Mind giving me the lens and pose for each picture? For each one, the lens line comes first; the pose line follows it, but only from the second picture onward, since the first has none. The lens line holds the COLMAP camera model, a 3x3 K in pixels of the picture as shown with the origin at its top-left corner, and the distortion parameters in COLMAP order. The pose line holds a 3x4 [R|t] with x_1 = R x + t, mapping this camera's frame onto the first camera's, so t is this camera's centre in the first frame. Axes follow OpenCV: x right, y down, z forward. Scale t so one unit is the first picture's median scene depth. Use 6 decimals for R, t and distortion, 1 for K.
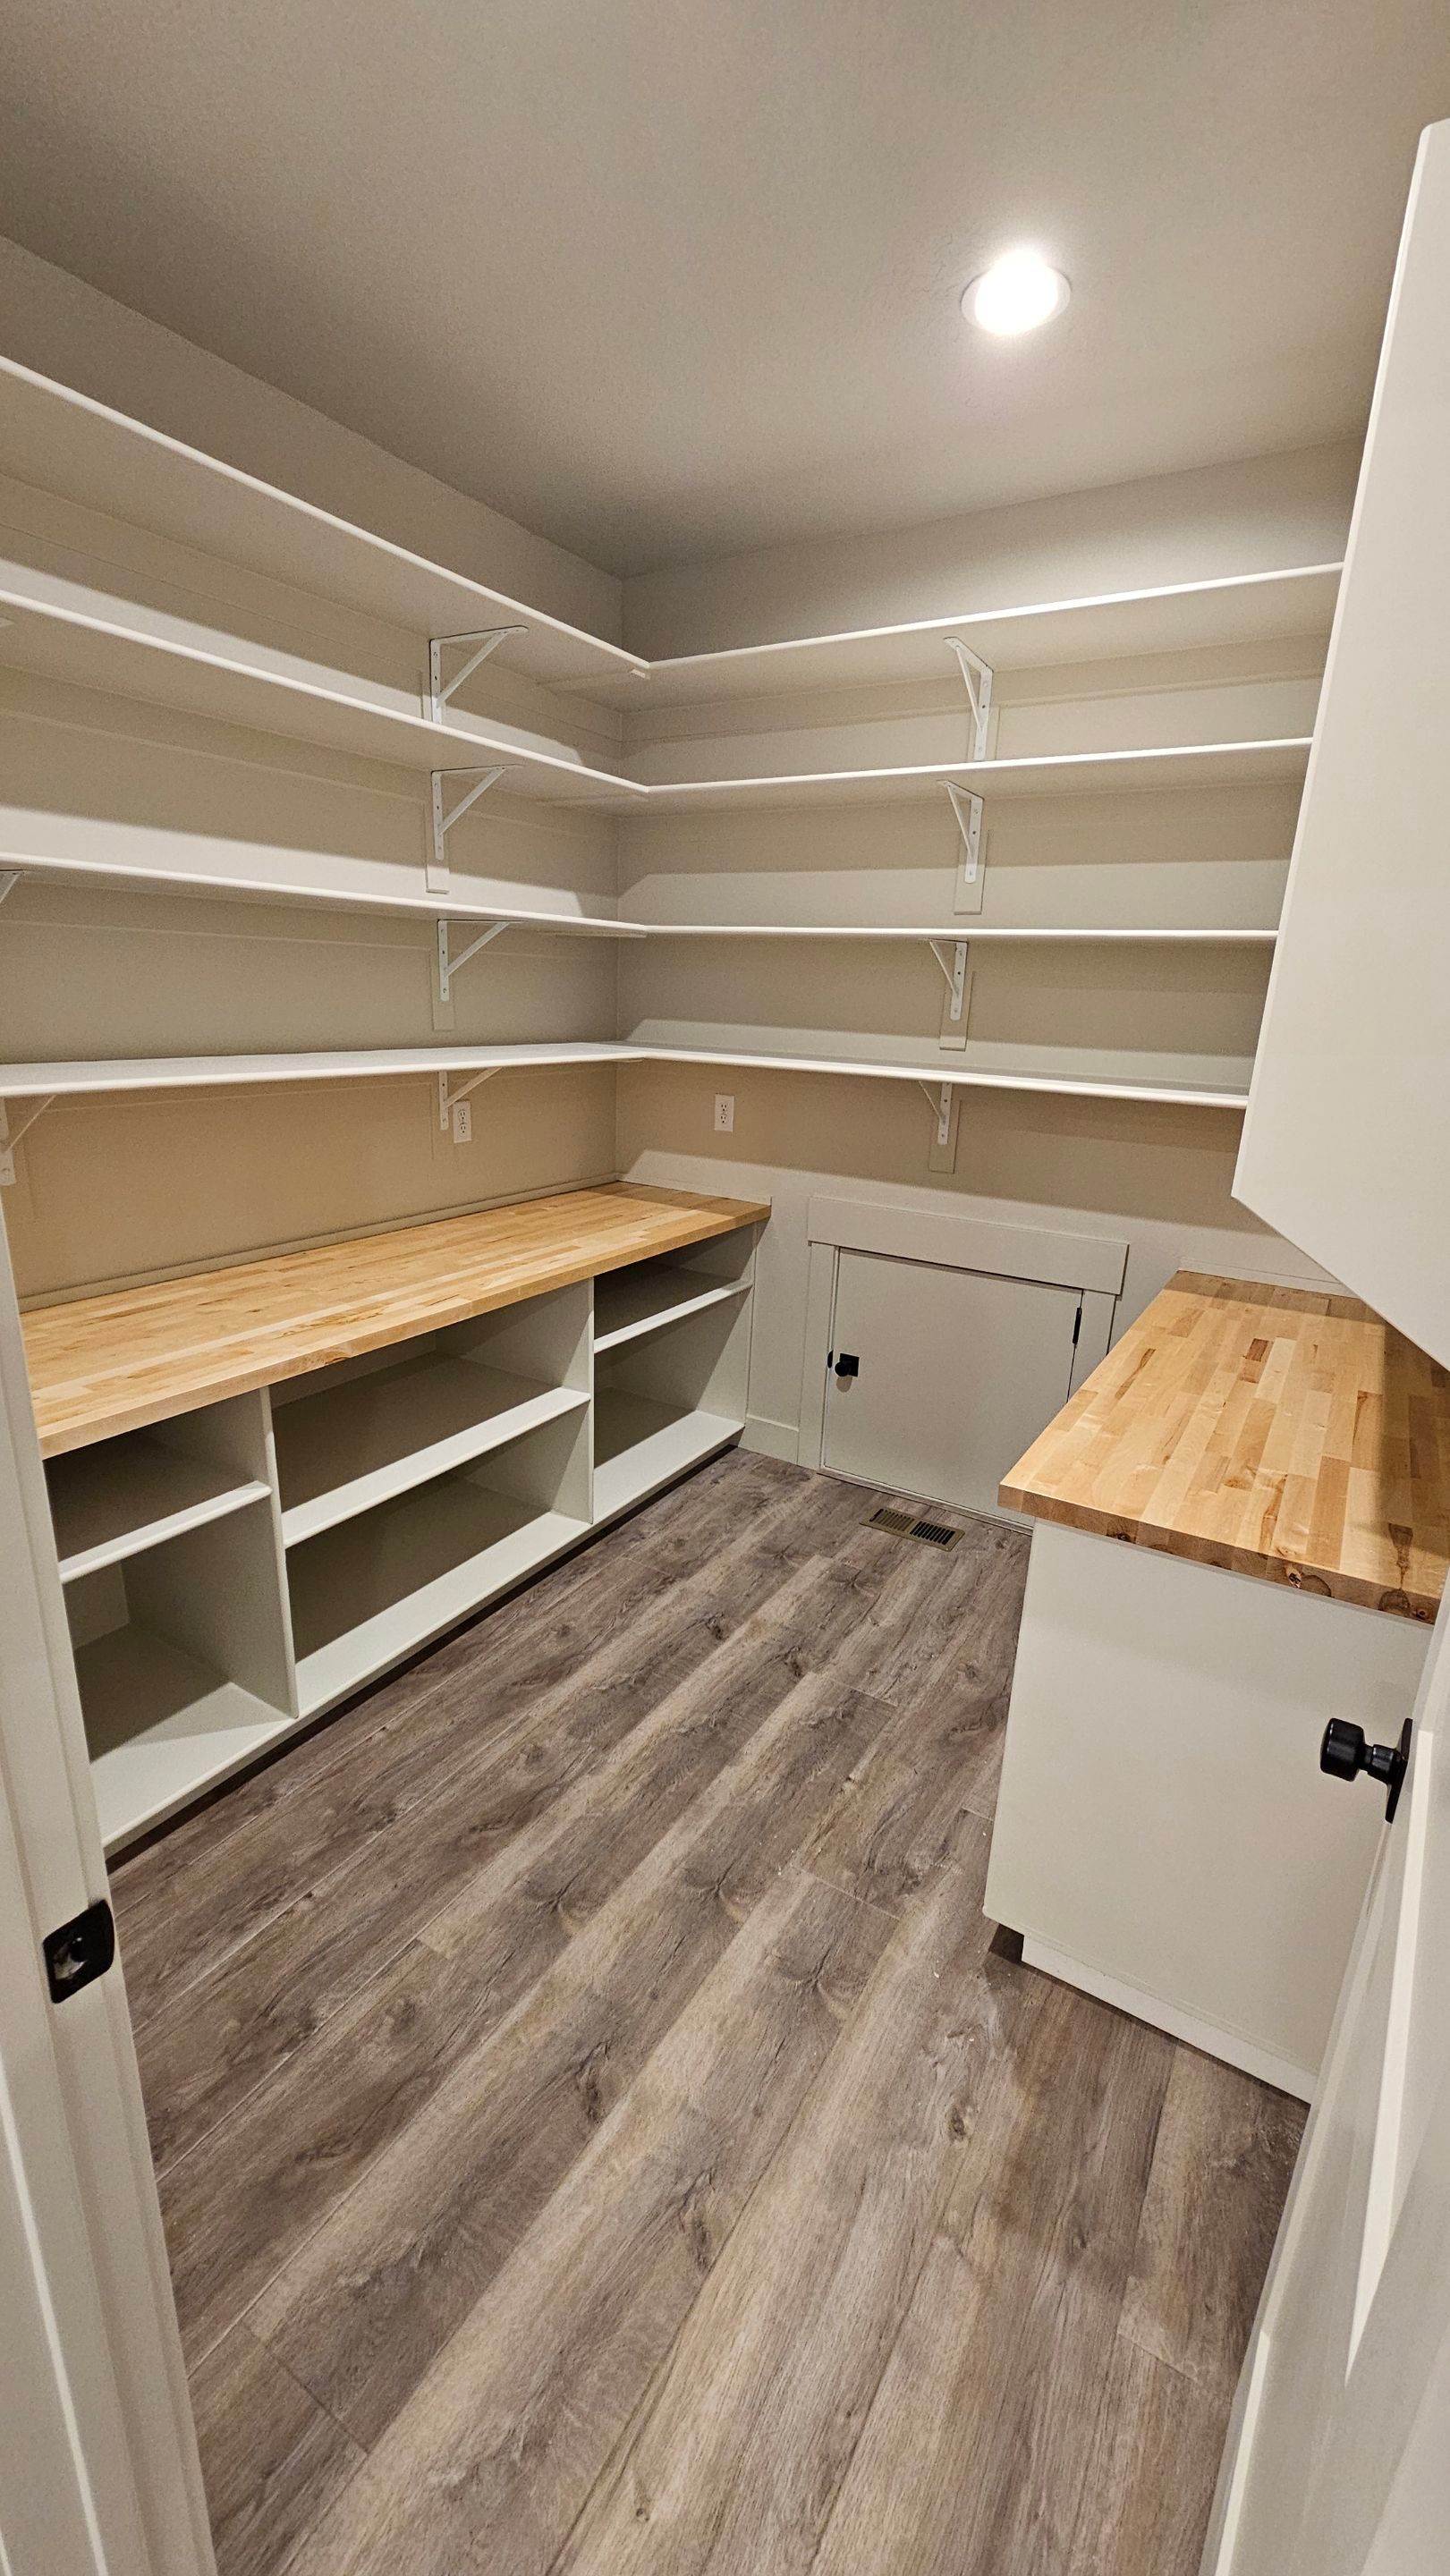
lens RADIAL K [[1053.9, 0, 709.7], [0, 1053.9, 1282.5], [0, 0, 1]] dist [-0.001820, 0.000375]
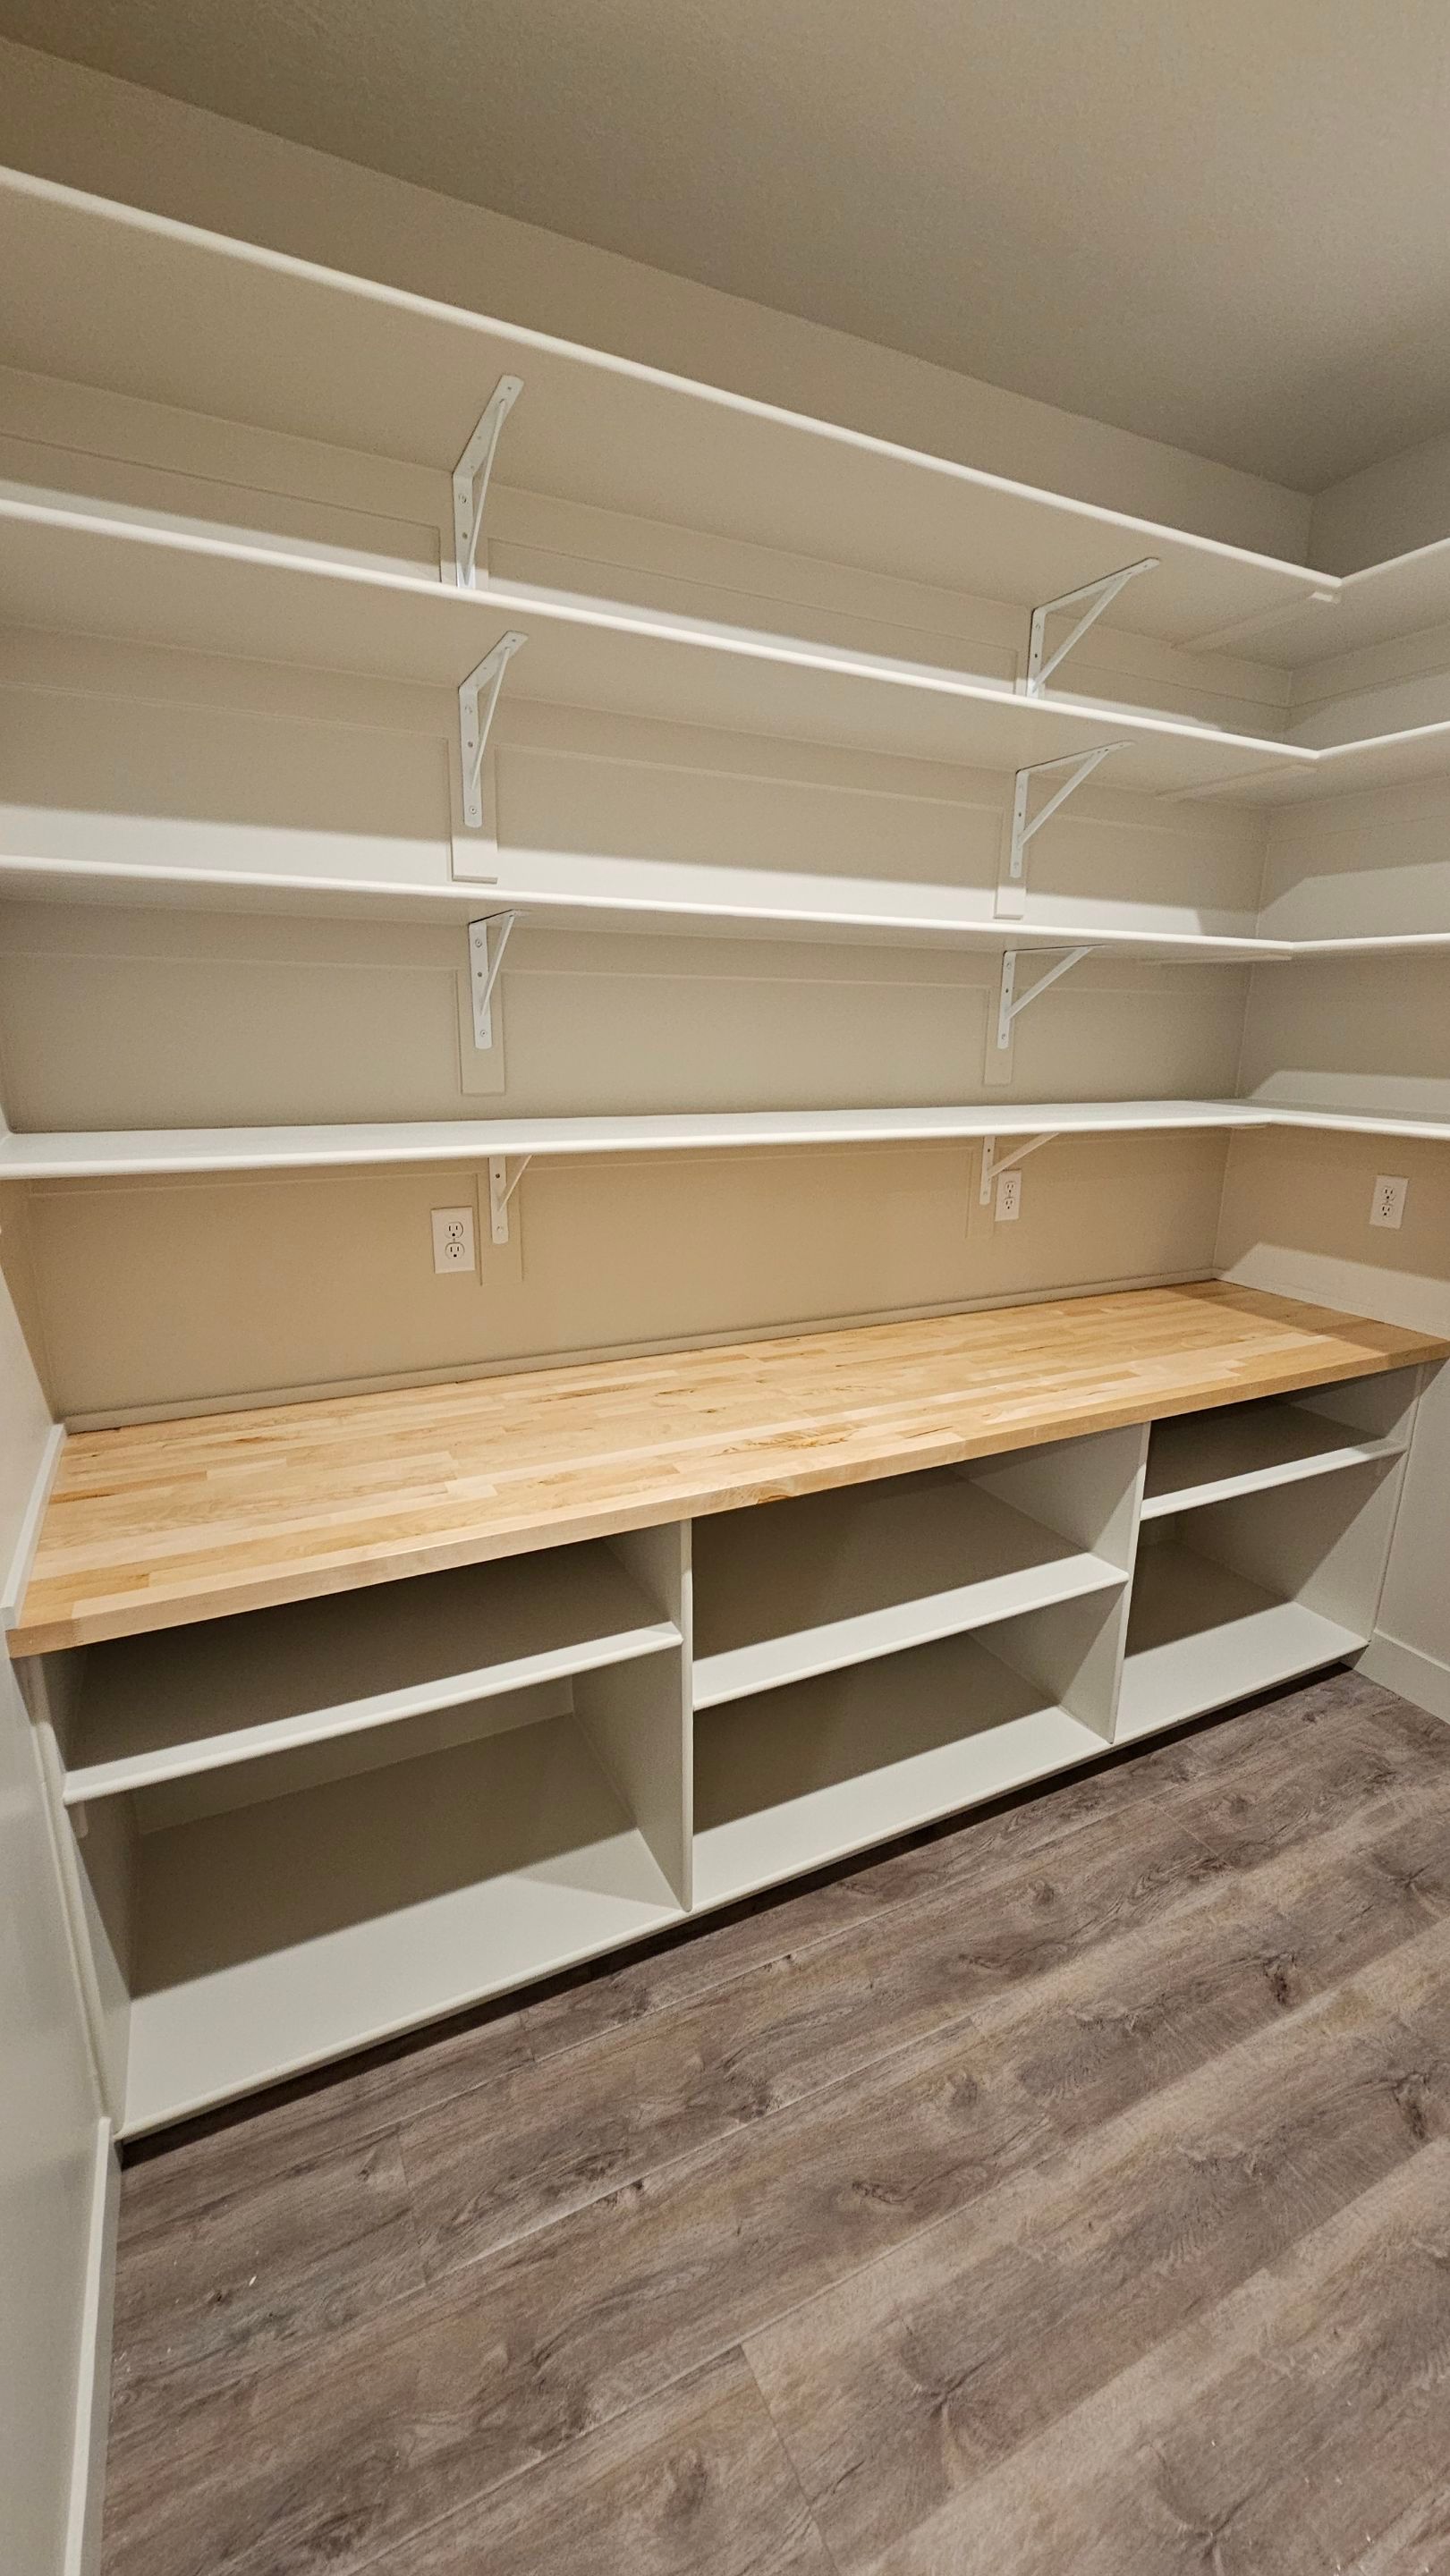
lens RADIAL K [[1053.9, 0, 719.7], [0, 1053.9, 1287.7], [0, 0, 1]] dist [-0.001820, 0.000375]
pose [[0.851688, 0.104379, -0.513550, 0.001021], [-0.125745, 0.992038, -0.006908, -0.056534], [0.508740, 0.070460, 0.858032, 0.224847]]
